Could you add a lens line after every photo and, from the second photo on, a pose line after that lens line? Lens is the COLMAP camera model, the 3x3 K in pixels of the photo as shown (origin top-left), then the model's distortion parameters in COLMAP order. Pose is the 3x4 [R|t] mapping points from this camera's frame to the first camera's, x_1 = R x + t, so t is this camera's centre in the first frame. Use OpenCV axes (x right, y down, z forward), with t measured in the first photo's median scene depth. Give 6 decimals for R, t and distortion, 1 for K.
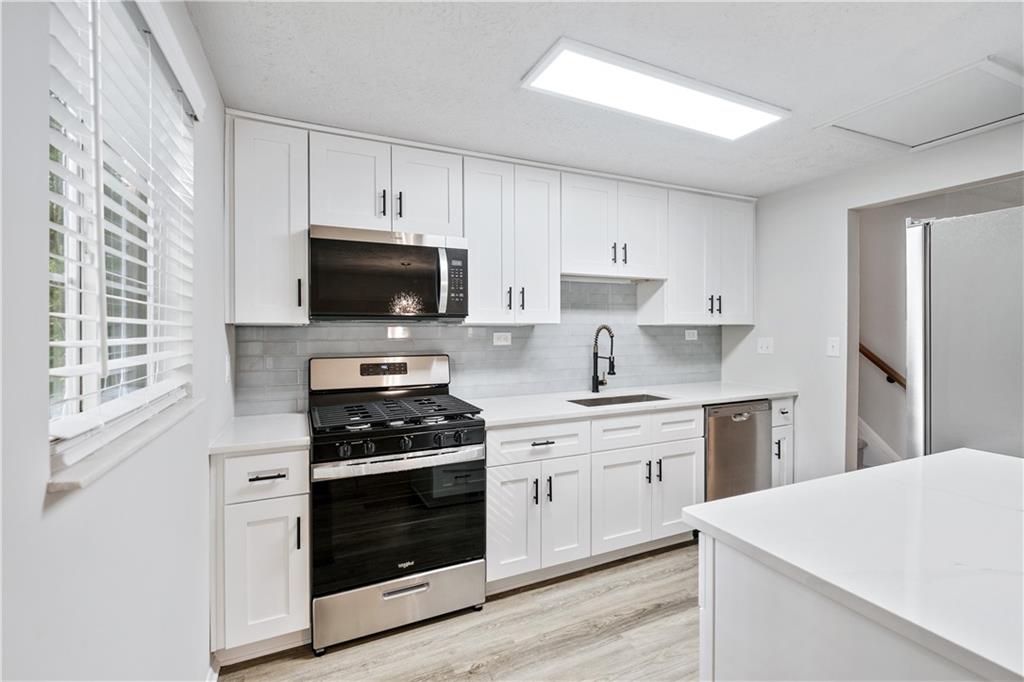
lens RADIAL K [[428.0, 0, 506.3], [0, 428.0, 334.6], [0, 0, 1]] dist [-0.000604, -0.000036]
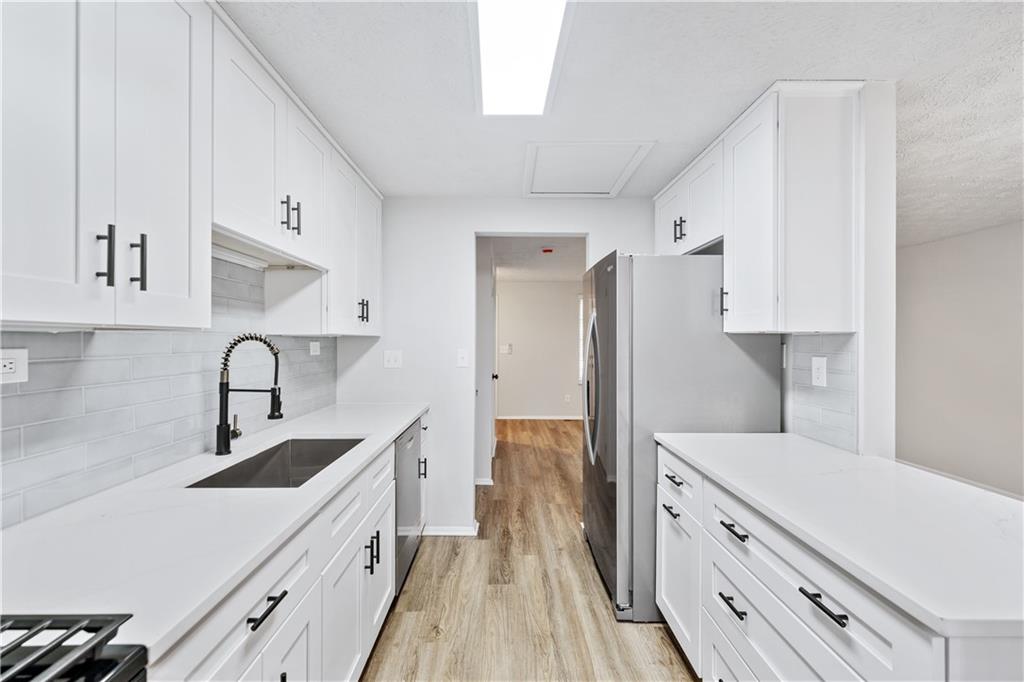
lens RADIAL K [[428.0, 0, 511.5], [0, 428.0, 342.5], [0, 0, 1]] dist [-0.000604, -0.000036]
pose [[0.409836, -0.000496, 0.912159, -0.145092], [0.006313, 0.999977, -0.002293, -0.006364], [-0.912137, 0.006698, 0.409830, 0.431777]]
